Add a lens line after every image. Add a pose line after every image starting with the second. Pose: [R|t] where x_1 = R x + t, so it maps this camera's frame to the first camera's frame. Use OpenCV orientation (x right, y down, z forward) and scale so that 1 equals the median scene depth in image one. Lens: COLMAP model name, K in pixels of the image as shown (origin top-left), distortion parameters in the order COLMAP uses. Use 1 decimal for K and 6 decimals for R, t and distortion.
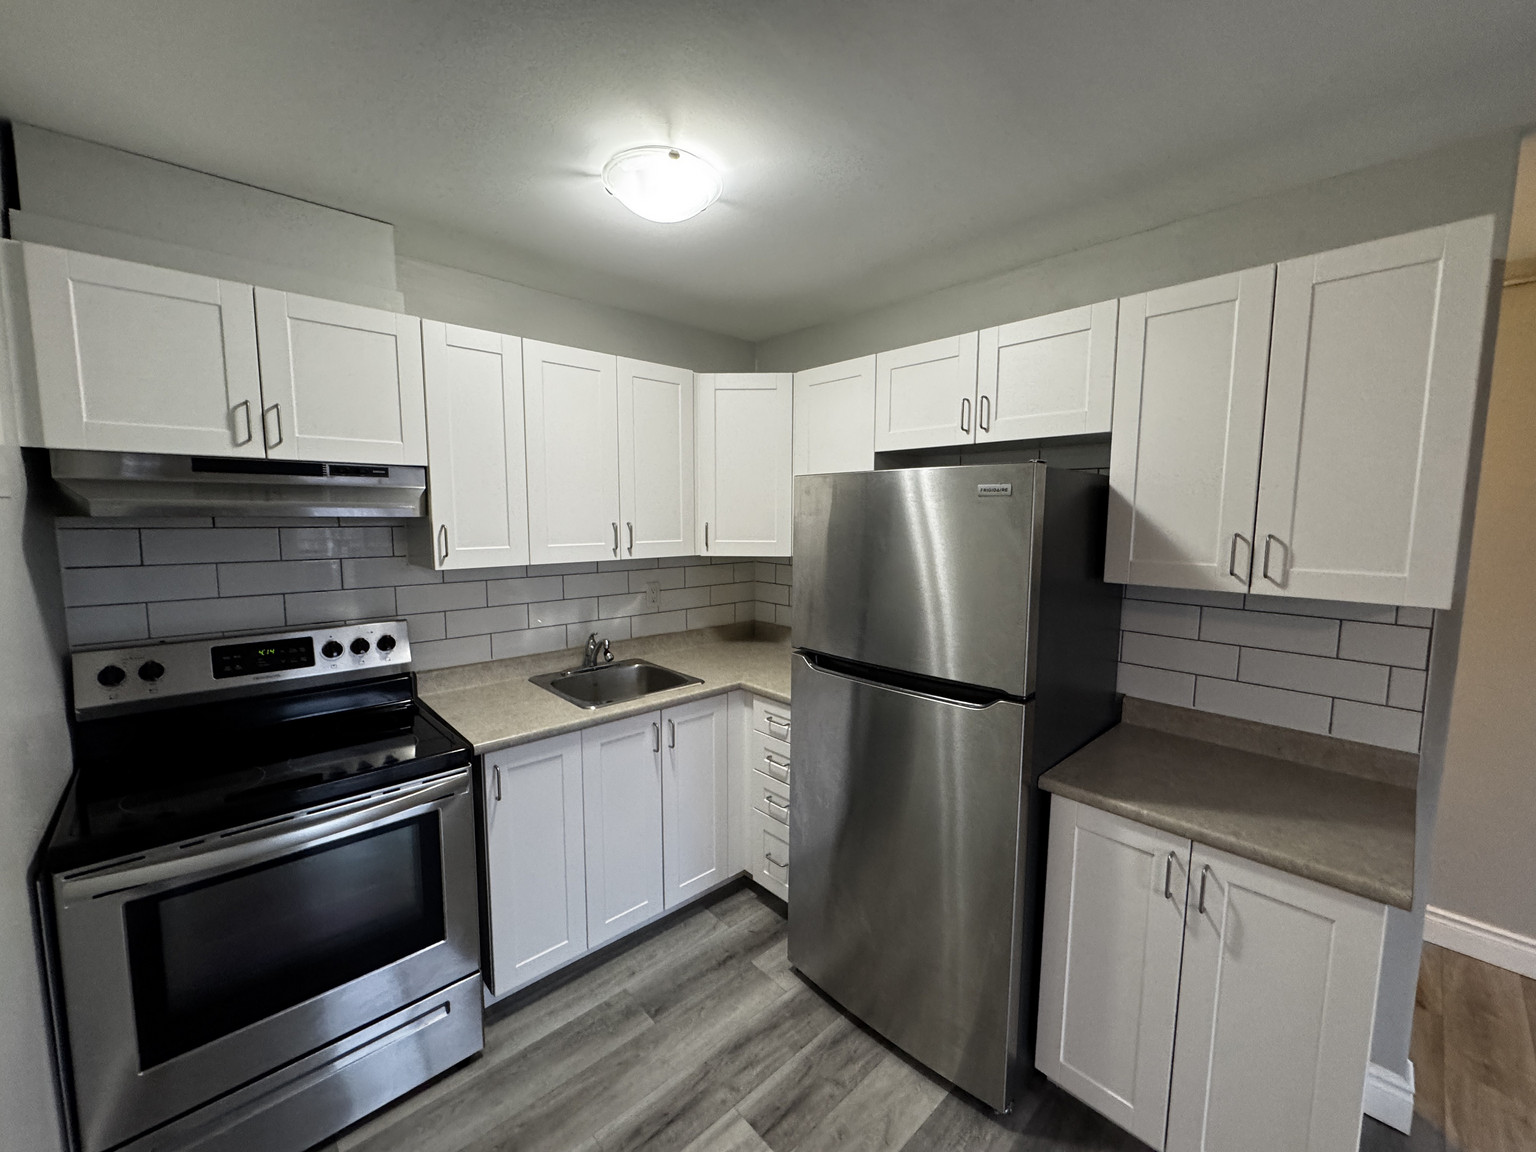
lens RADIAL K [[615.7, 0, 768.0], [0, 615.7, 576.0], [0, 0, 1]] dist [-0.001032, -0.000118]
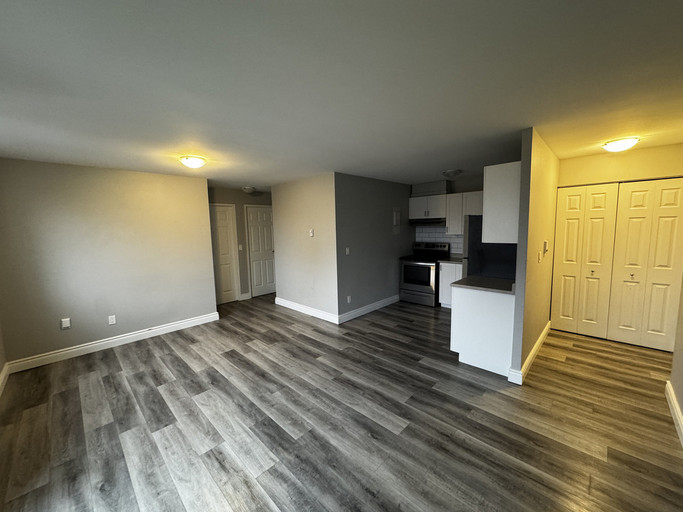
lens RADIAL K [[272.4, 0, 341.5], [0, 272.4, 256.0], [0, 0, 1]] dist [0.001243, -0.000027]
pose [[0.045281, 0.098940, -0.994063, 2.034422], [-0.077061, 0.992464, 0.095271, 0.023752], [0.995998, 0.072290, 0.052564, -0.170861]]
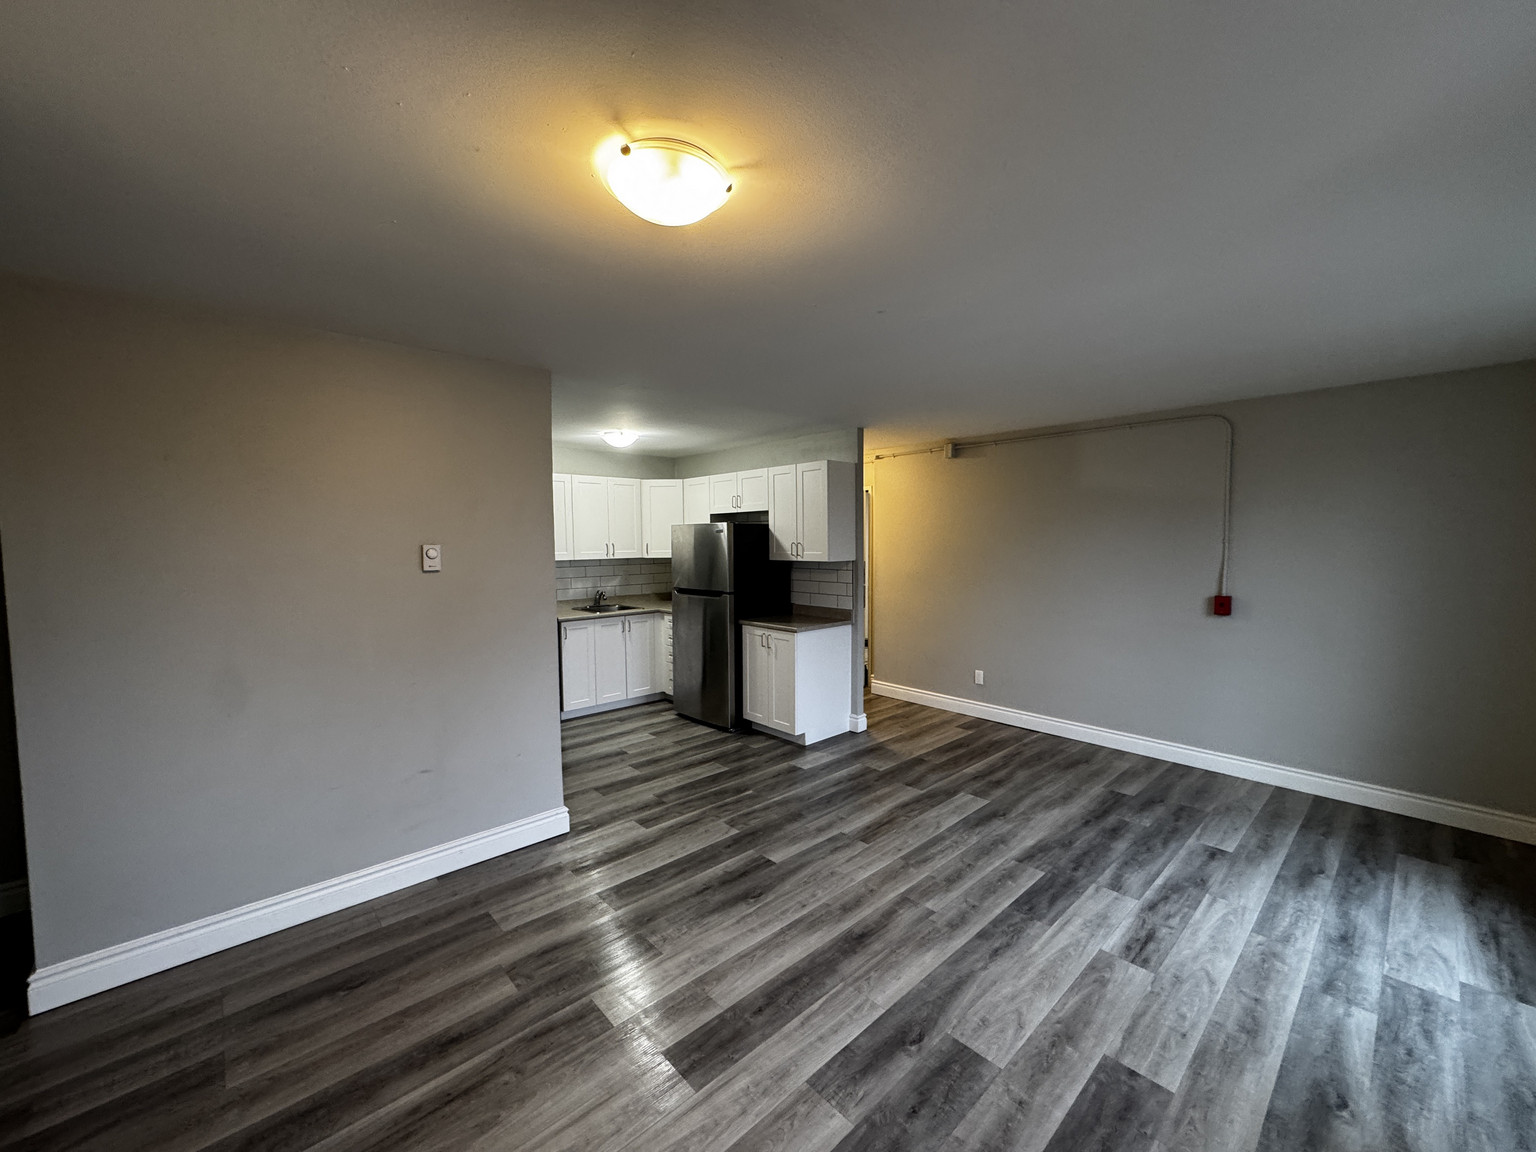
lens RADIAL K [[615.7, 0, 768.0], [0, 615.7, 576.0], [0, 0, 1]] dist [-0.001032, -0.000118]
pose [[0.999850, -0.015650, -0.007449, 0.476128], [0.015324, 0.999003, -0.041936, 0.180146], [0.008098, 0.041815, 0.999093, -1.677059]]
